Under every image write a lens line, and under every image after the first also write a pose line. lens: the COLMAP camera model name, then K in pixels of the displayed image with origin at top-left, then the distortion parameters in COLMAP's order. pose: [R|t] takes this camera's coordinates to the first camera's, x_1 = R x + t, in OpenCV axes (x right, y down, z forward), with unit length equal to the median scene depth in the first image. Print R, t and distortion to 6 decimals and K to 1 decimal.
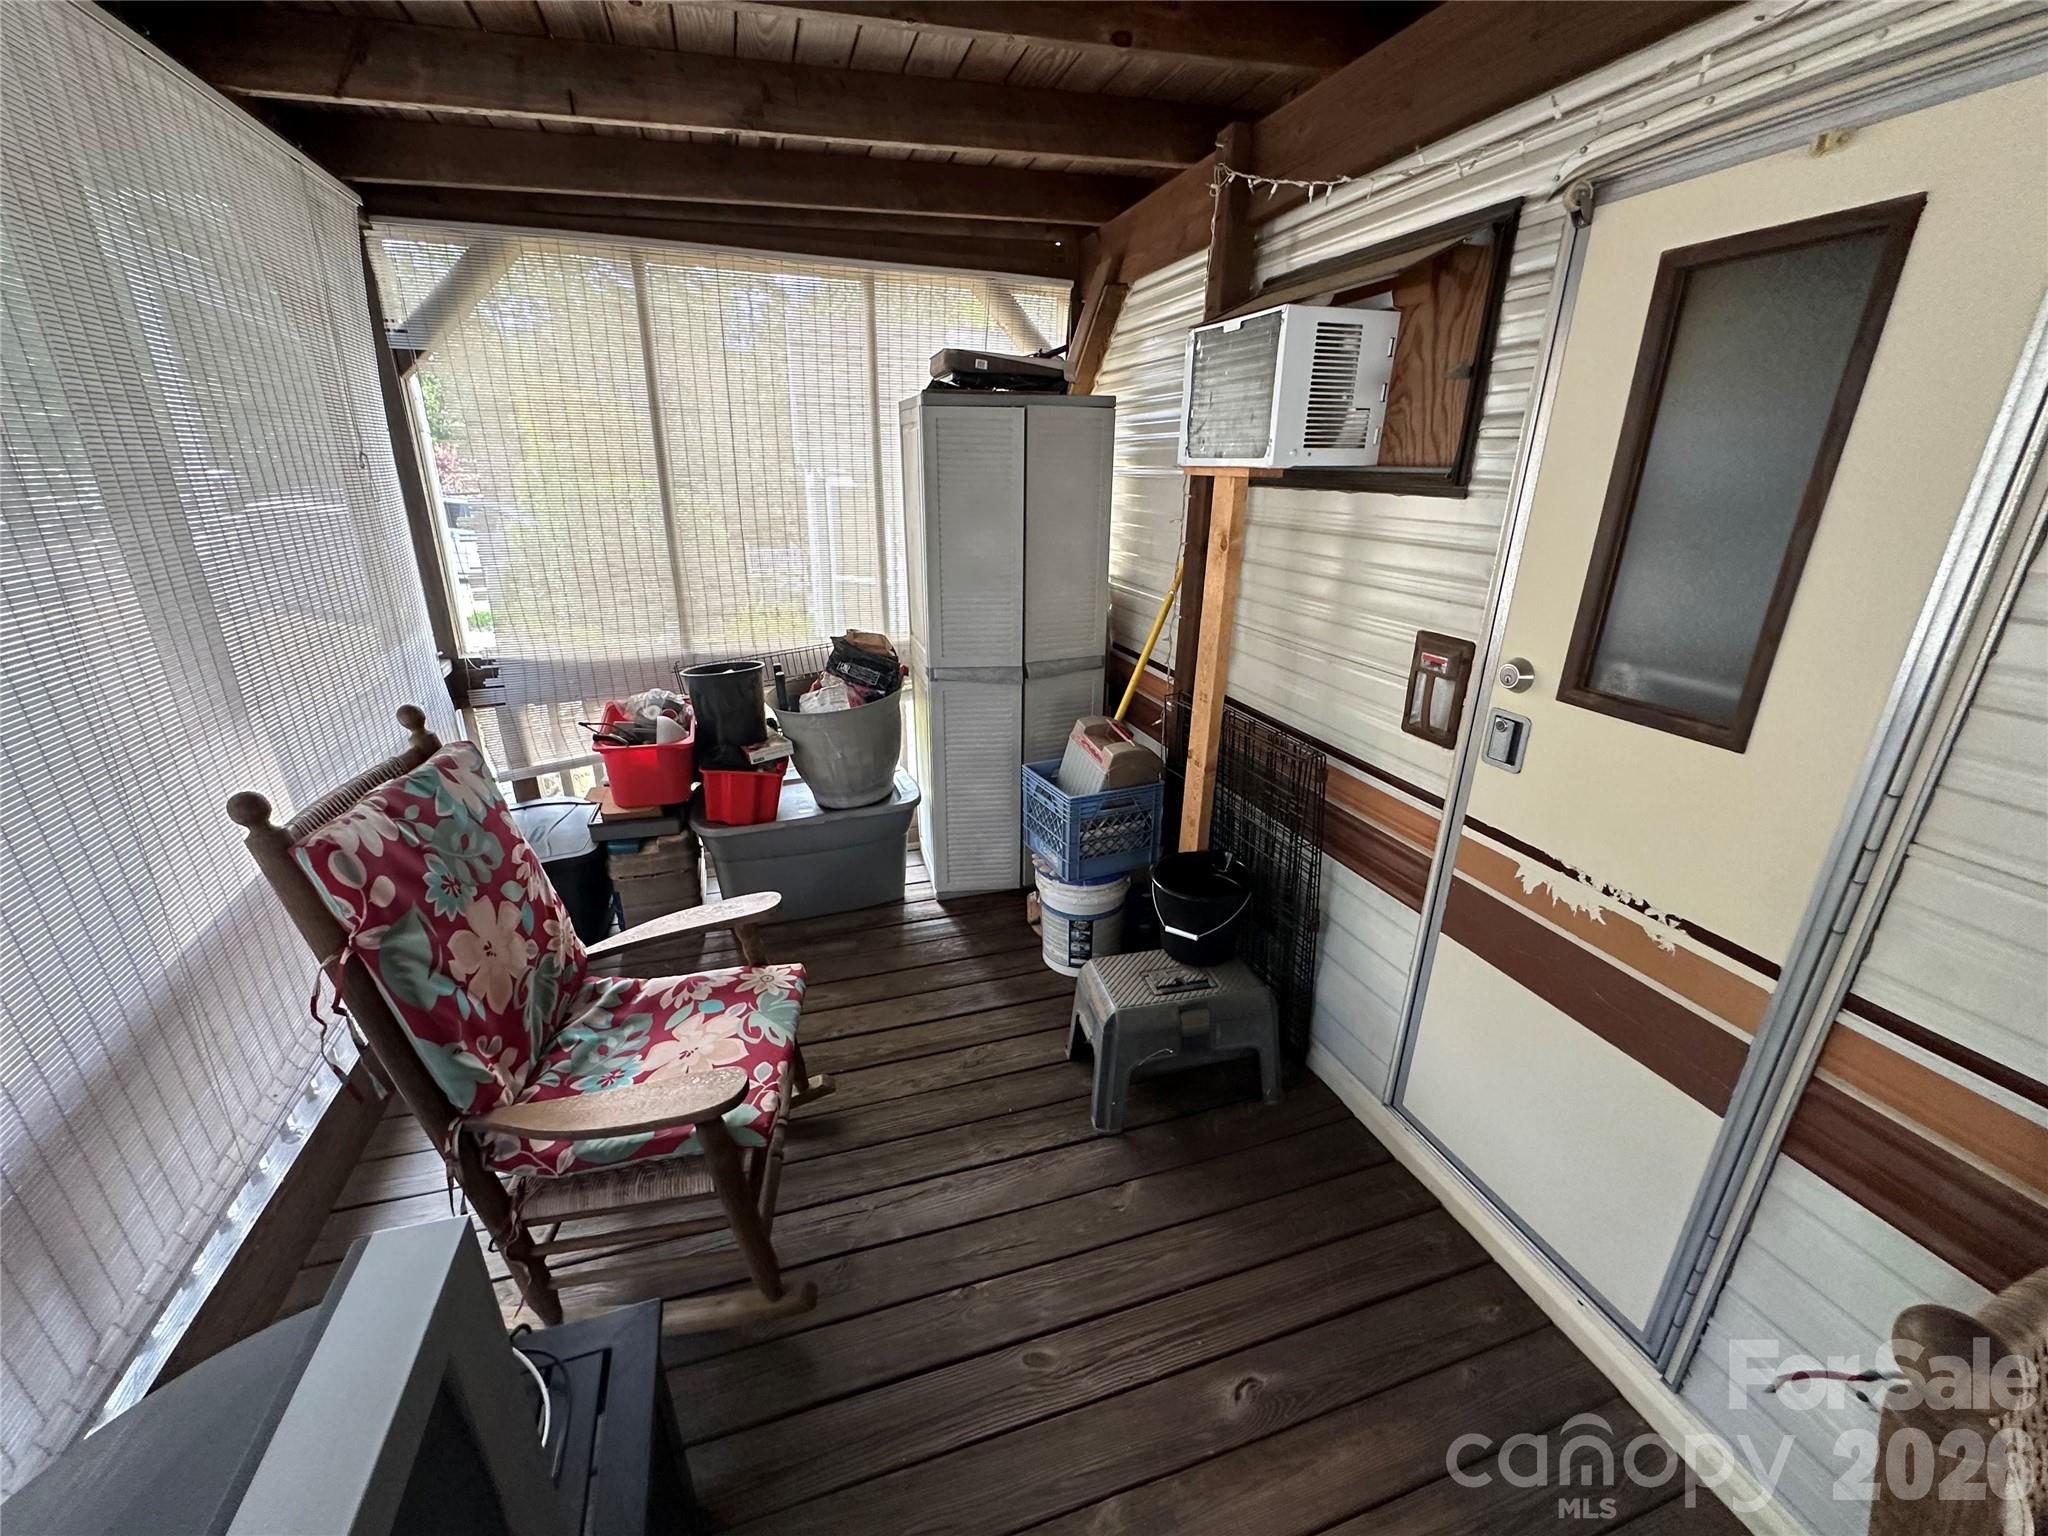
lens RADIAL K [[819.9, 0, 1016.0], [0, 819.9, 767.5], [0, 0, 1]] dist [-0.007228, 0.001272]
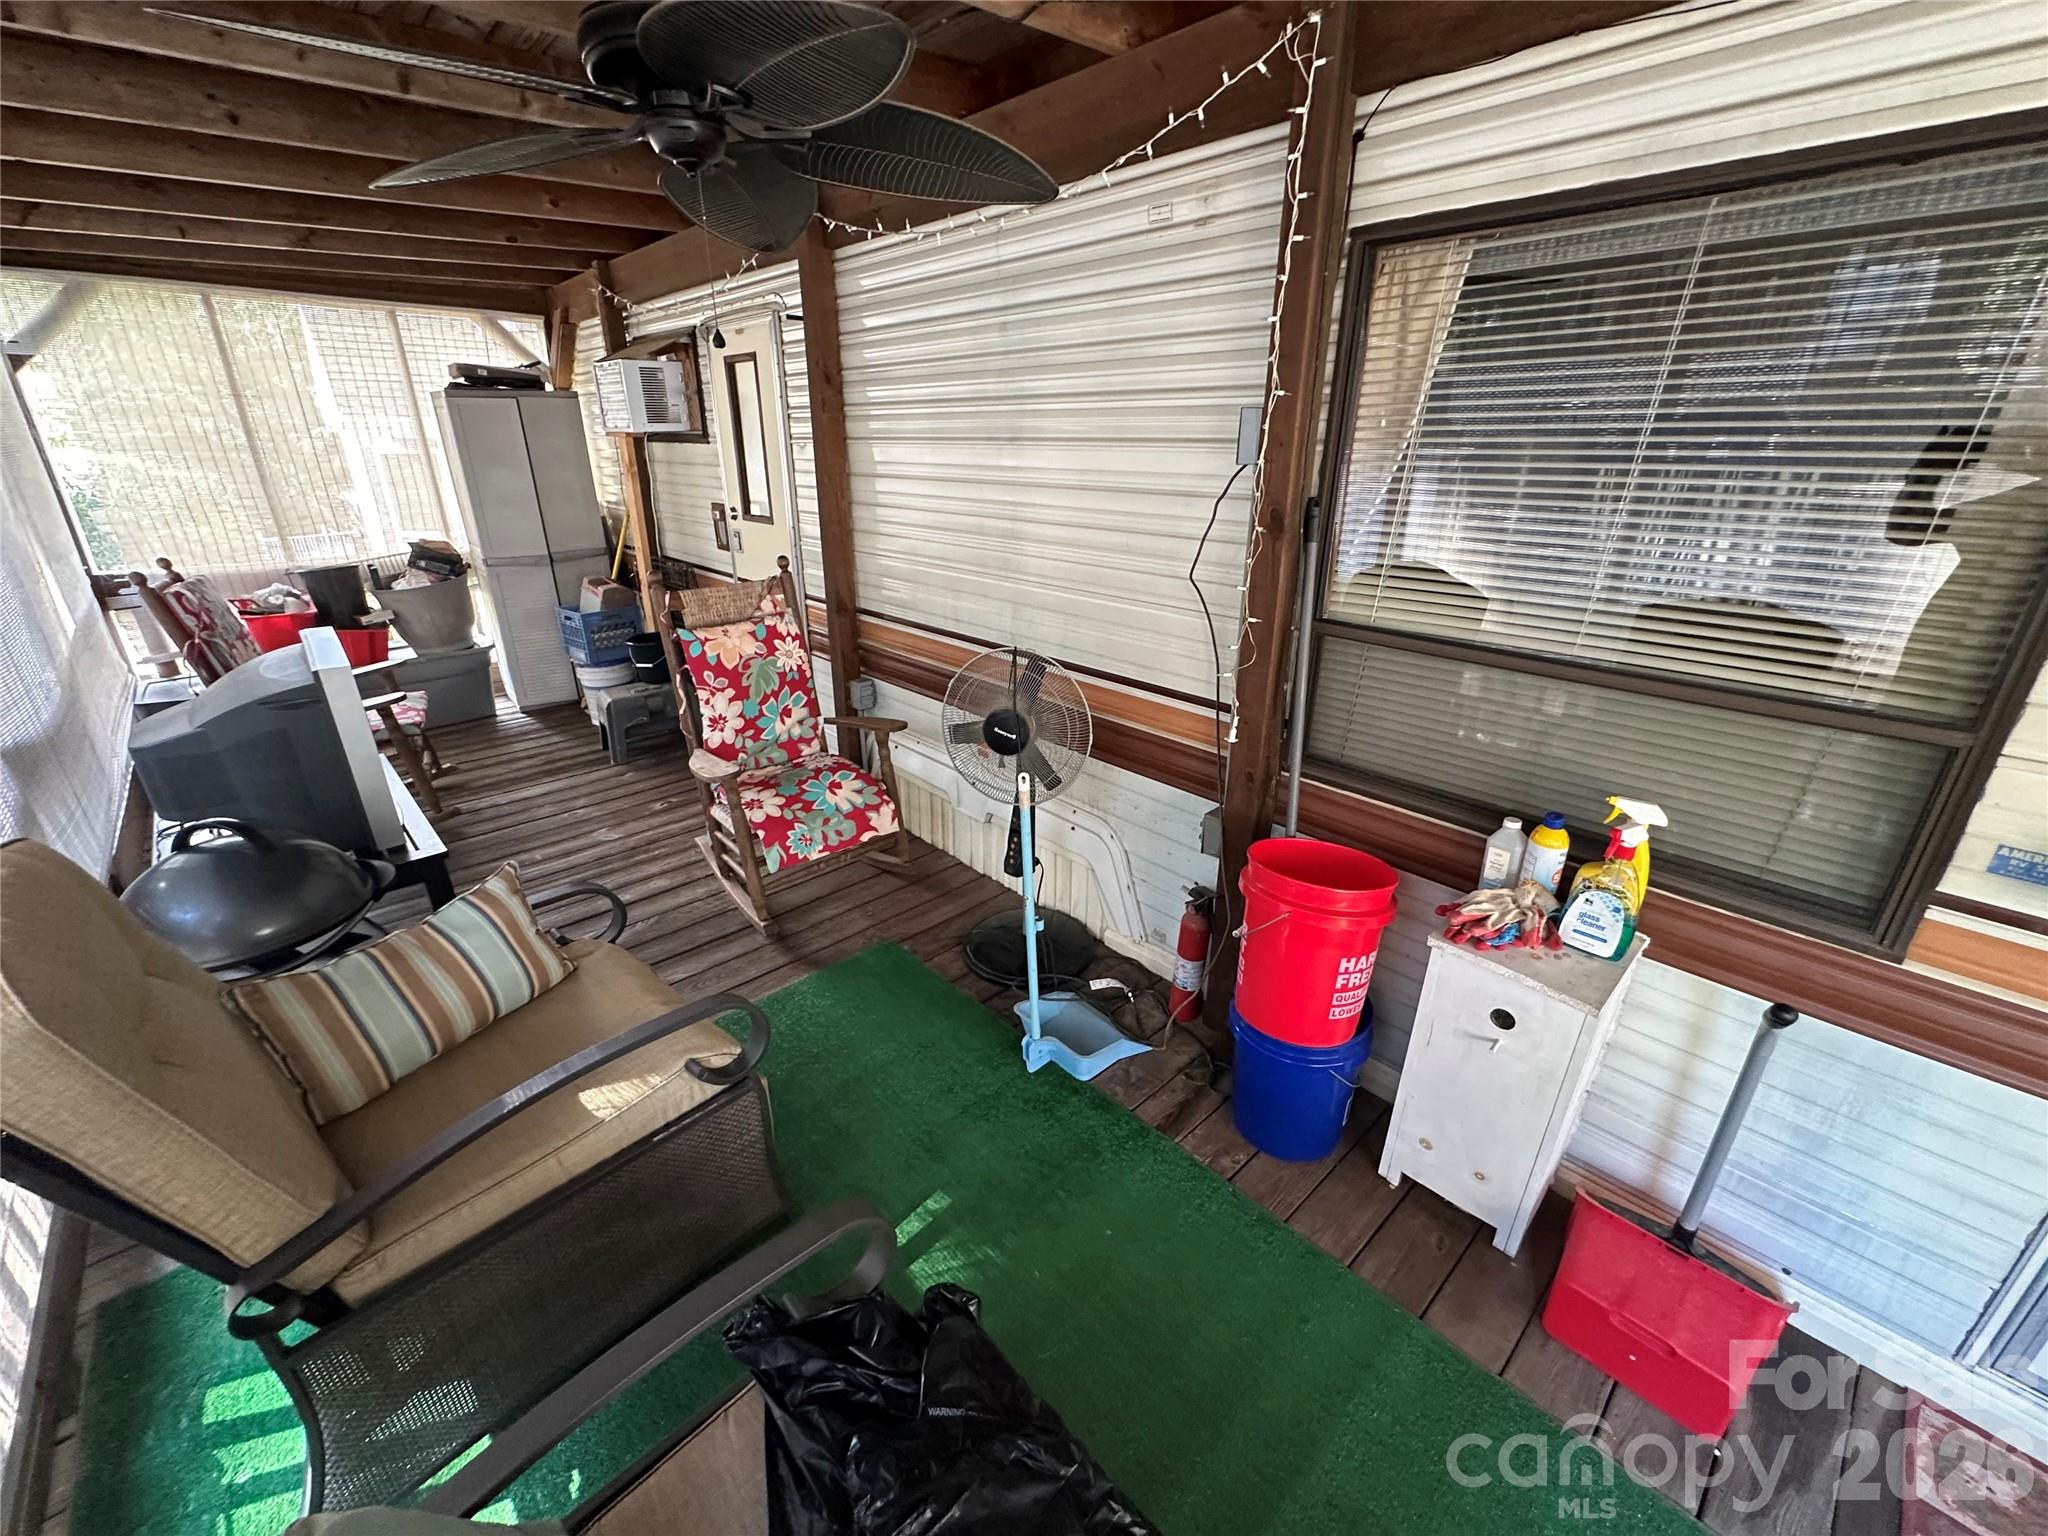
lens RADIAL K [[819.9, 0, 1021.0], [0, 819.9, 764.7], [0, 0, 1]] dist [-0.007228, 0.001272]
pose [[0.905688, -0.163335, 0.391216, 0.162762], [0.150595, 0.986569, 0.063262, 0.346531], [-0.396295, 0.001619, 0.918122, -0.929614]]
